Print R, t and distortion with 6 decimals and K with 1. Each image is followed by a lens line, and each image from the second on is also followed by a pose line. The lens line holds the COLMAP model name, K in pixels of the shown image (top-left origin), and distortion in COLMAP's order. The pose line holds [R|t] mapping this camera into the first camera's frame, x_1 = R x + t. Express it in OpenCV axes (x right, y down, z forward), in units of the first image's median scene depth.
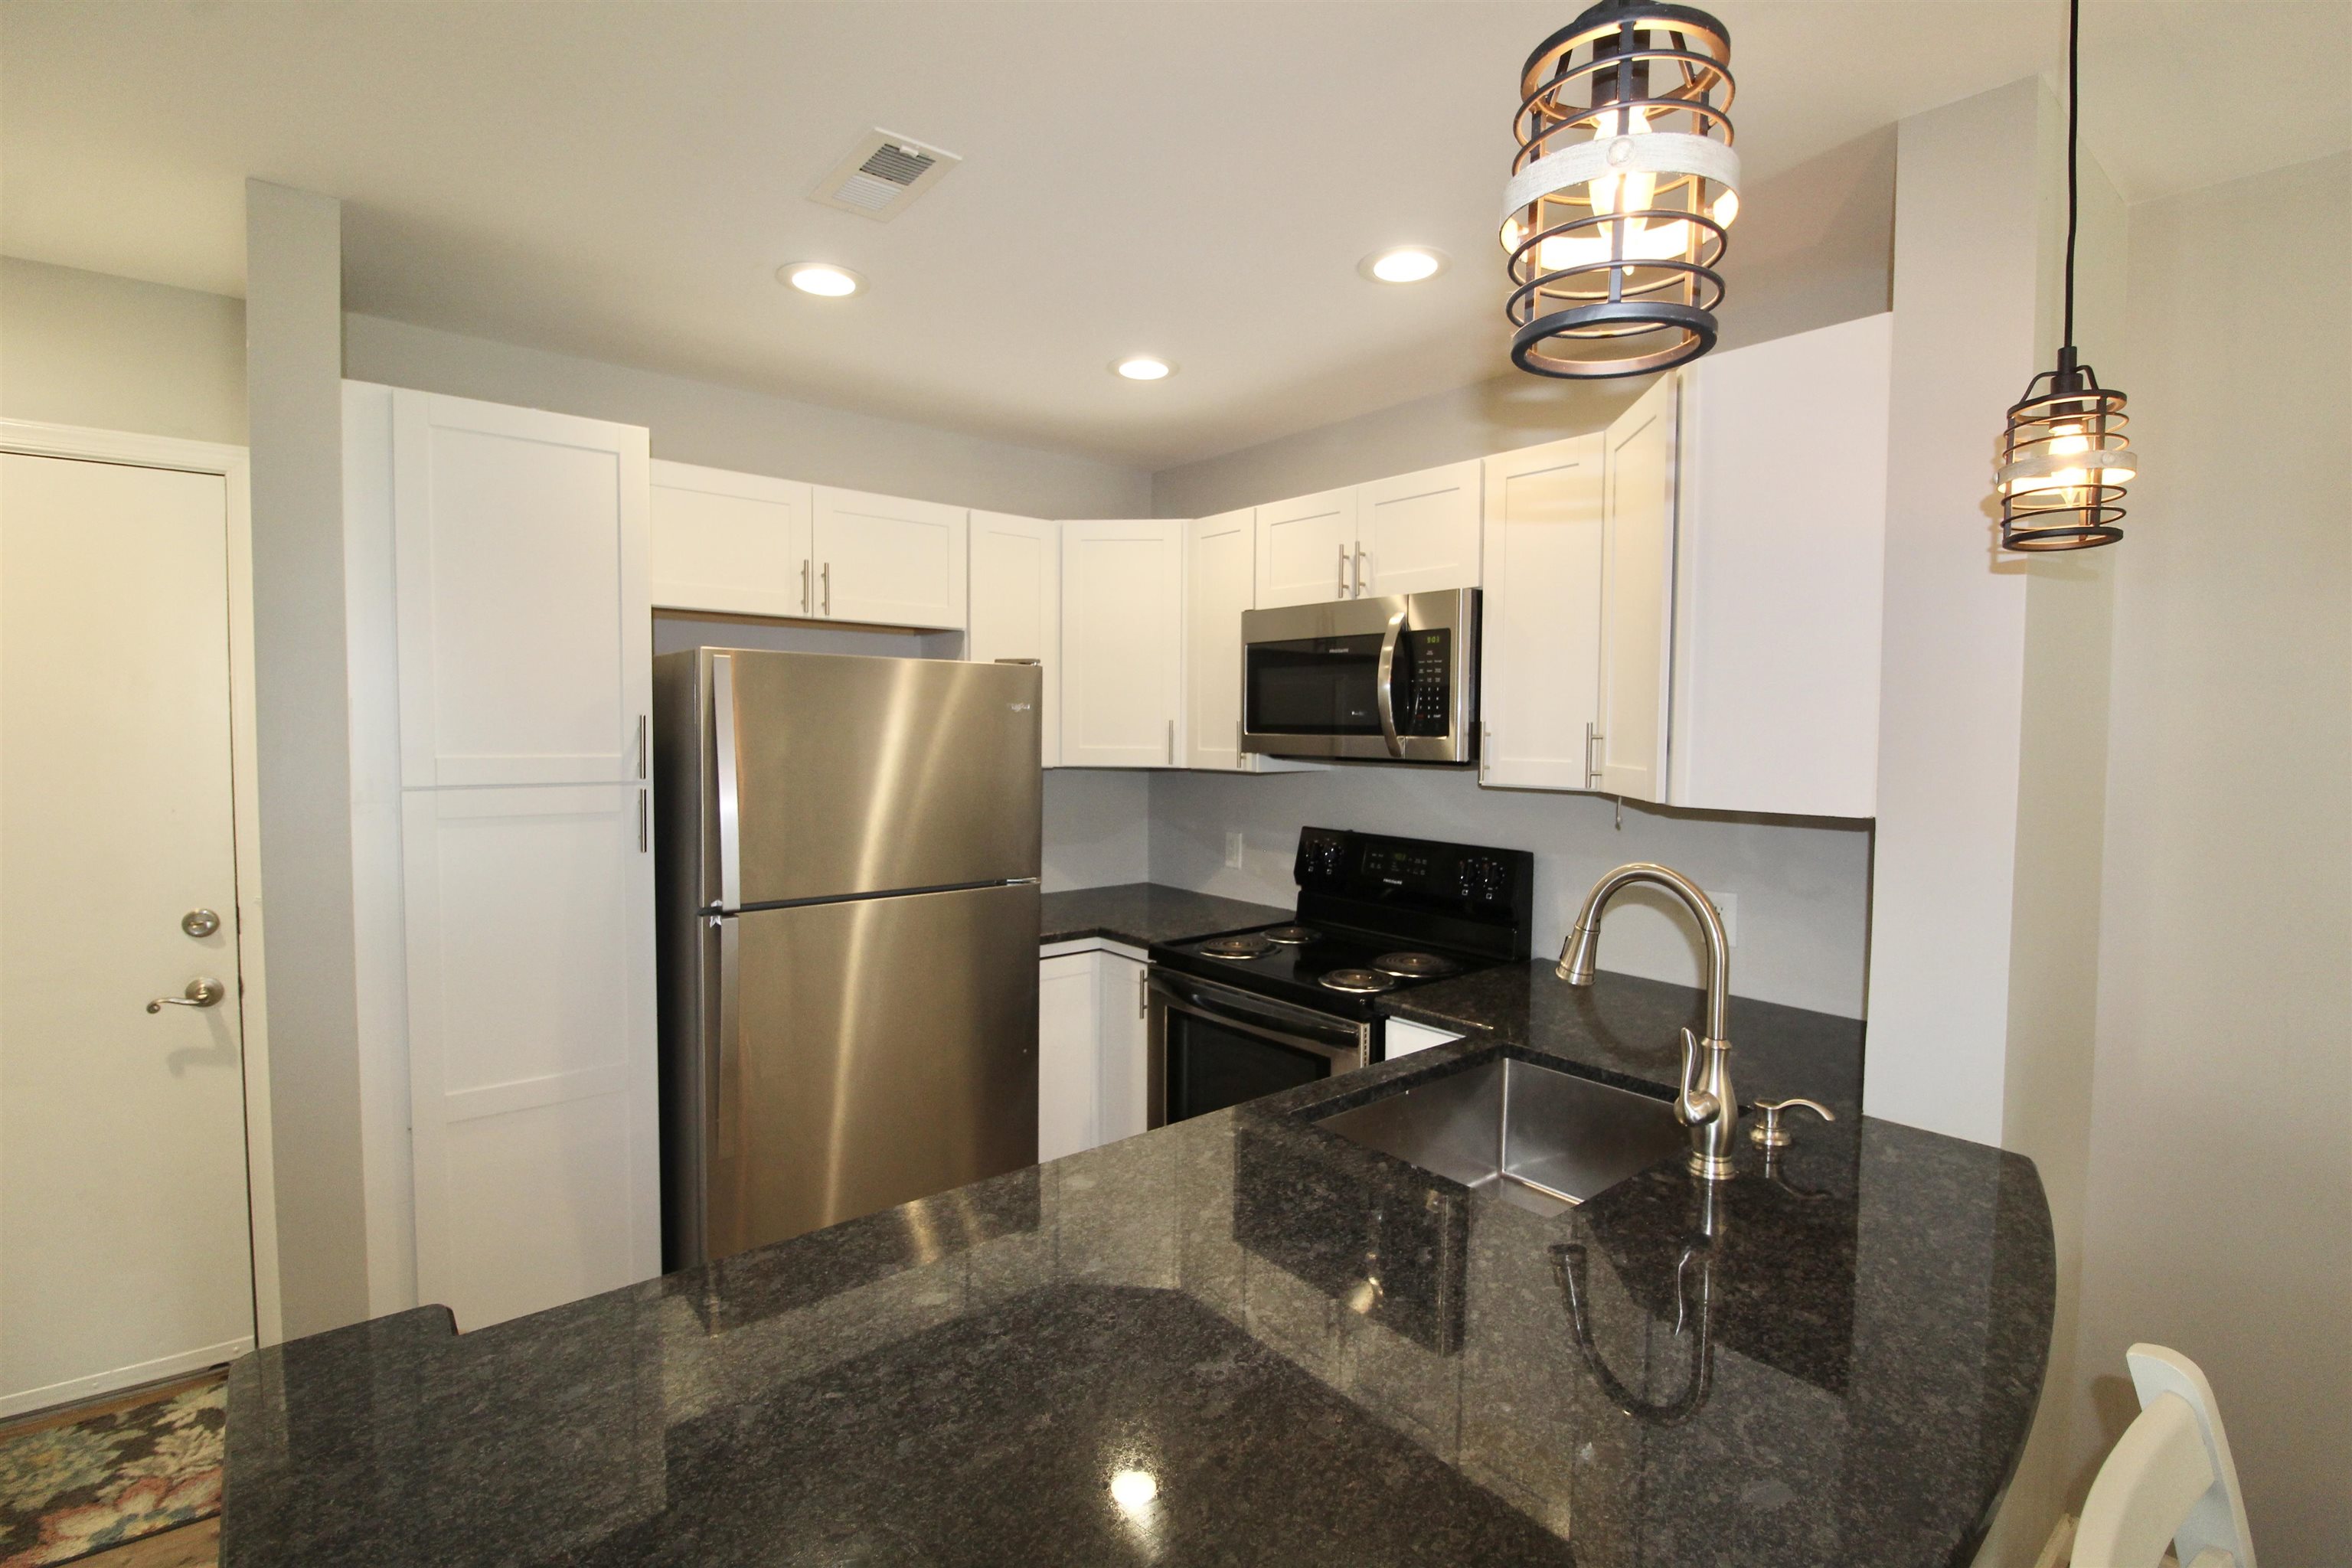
lens RADIAL K [[1087.3, 0, 1199.9], [0, 1087.3, 780.2], [0, 0, 1]] dist [-0.002876, -0.012654]
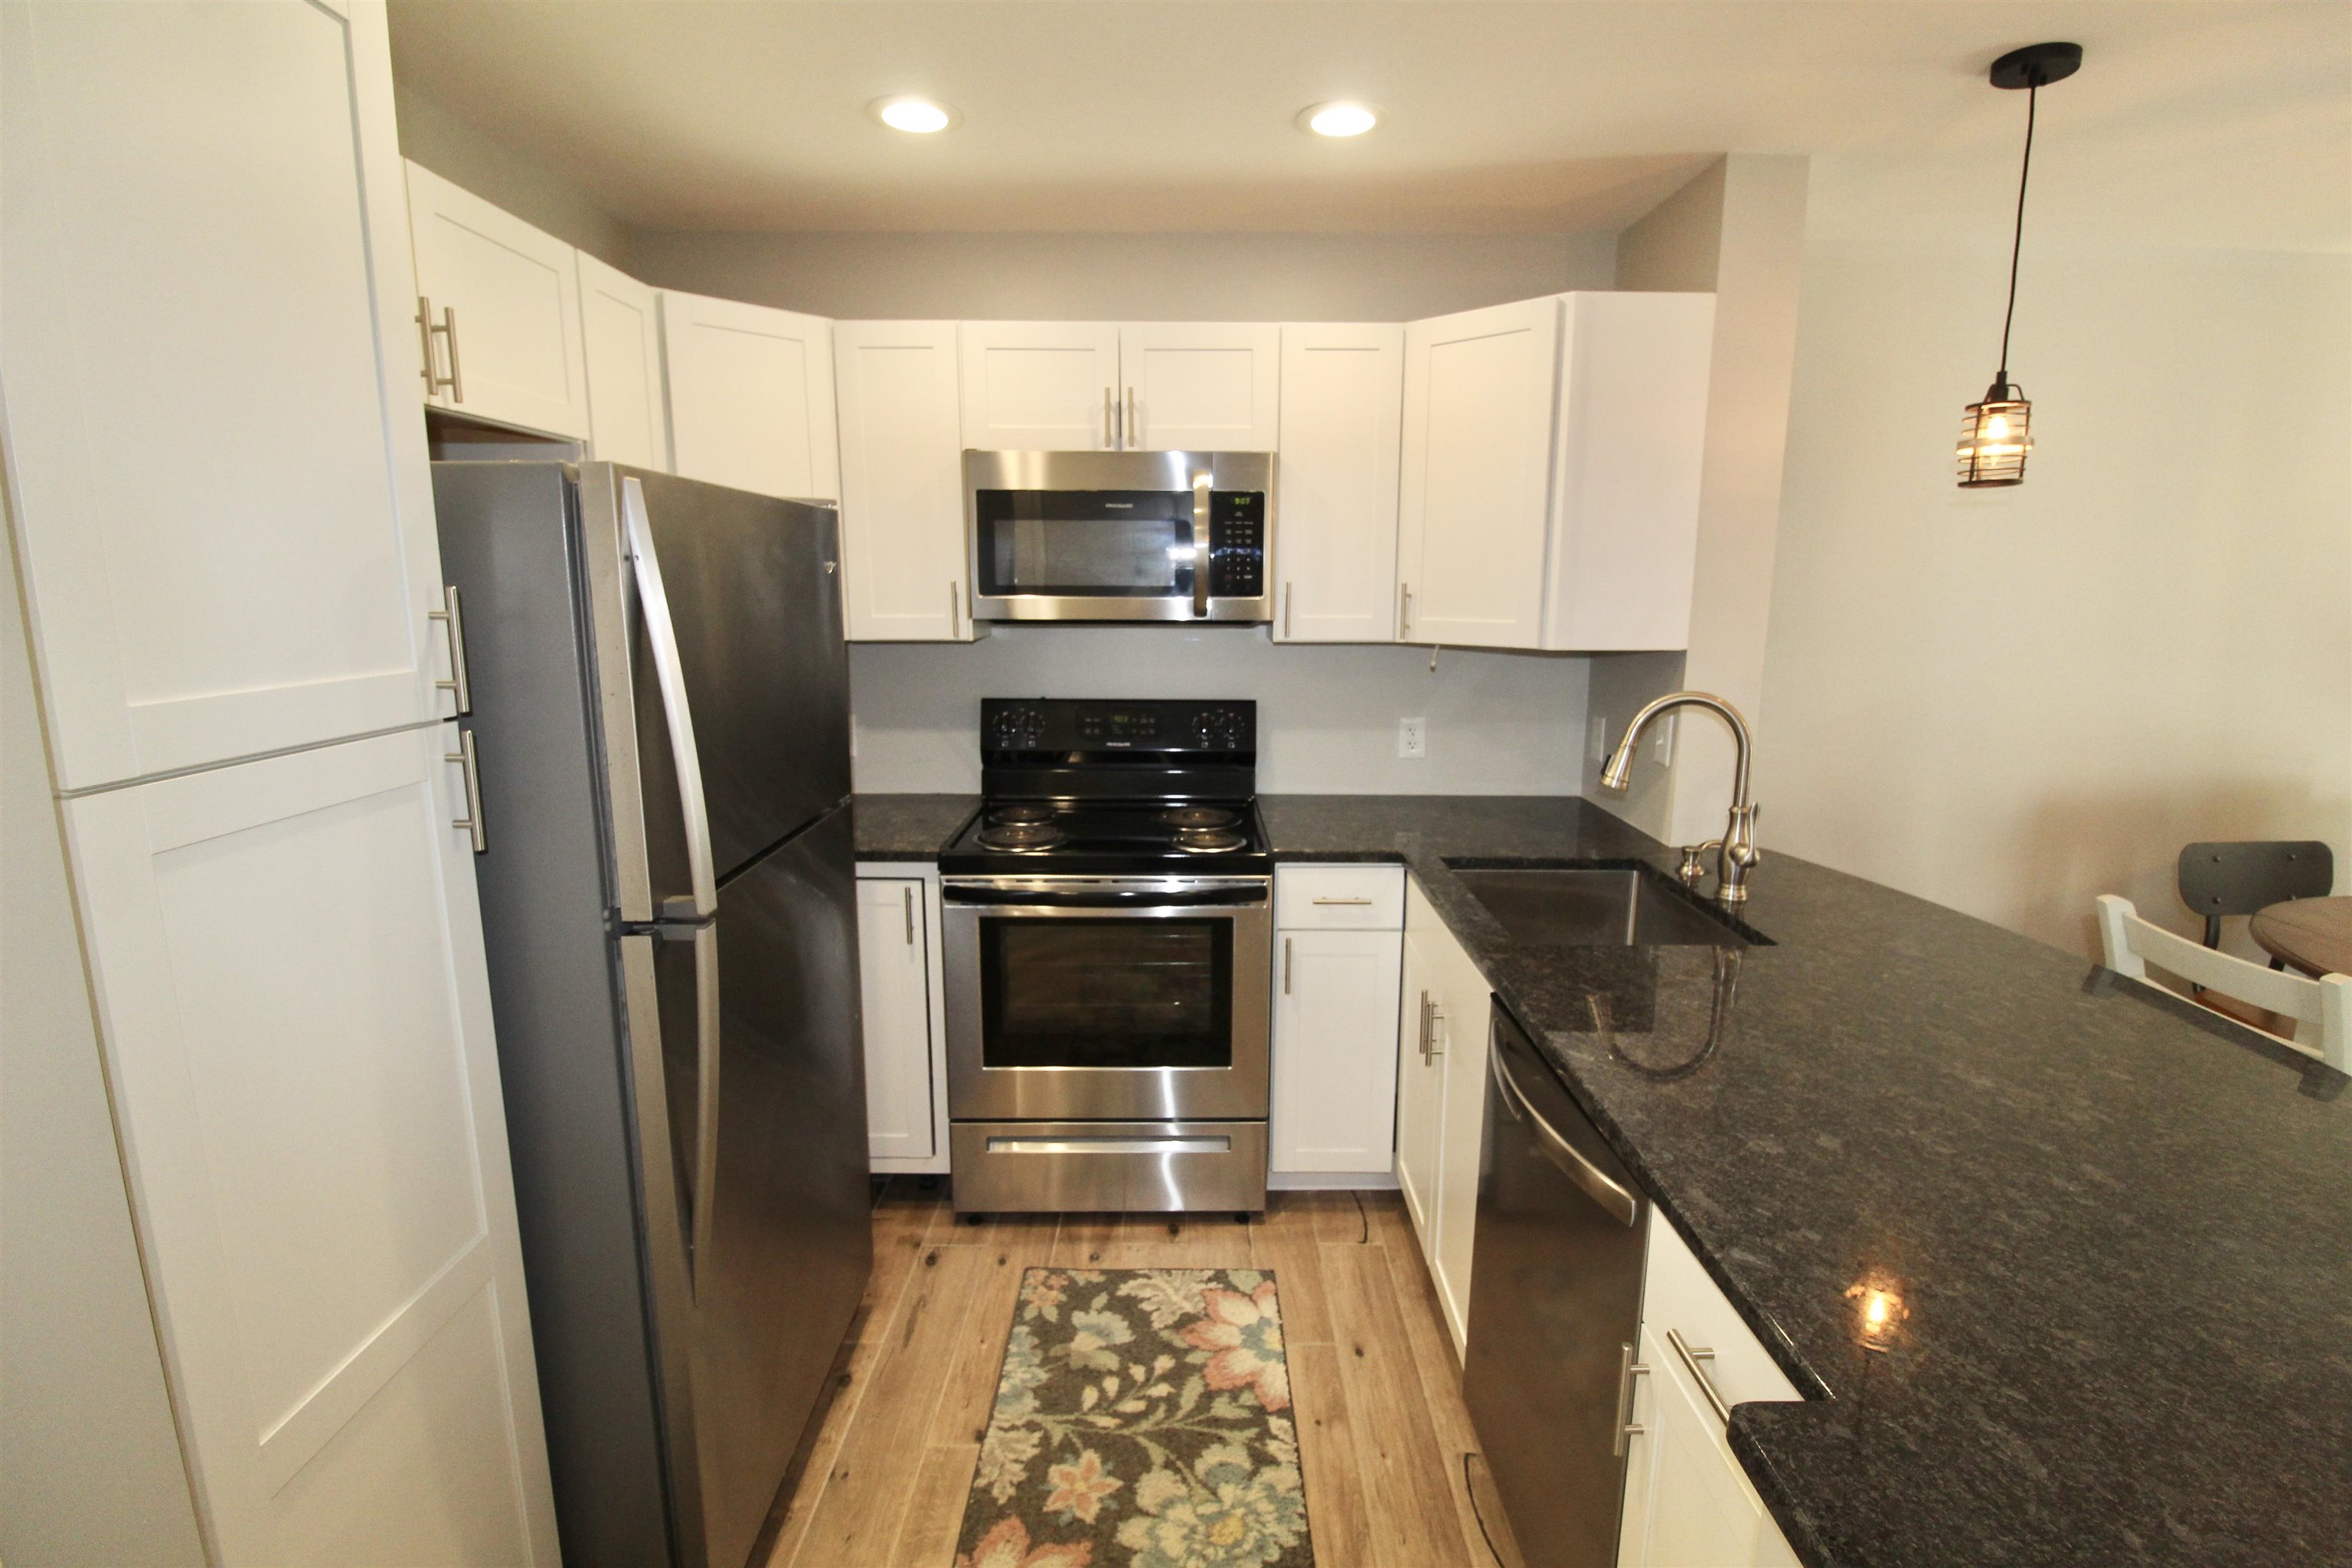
lens RADIAL K [[1087.3, 0, 1199.9], [0, 1087.3, 780.2], [0, 0, 1]] dist [-0.002876, -0.012654]
pose [[0.643670, -0.143850, 0.751663, -0.589468], [0.038594, 0.987027, 0.155844, -0.029458], [-0.764330, -0.071302, 0.640871, 0.338896]]
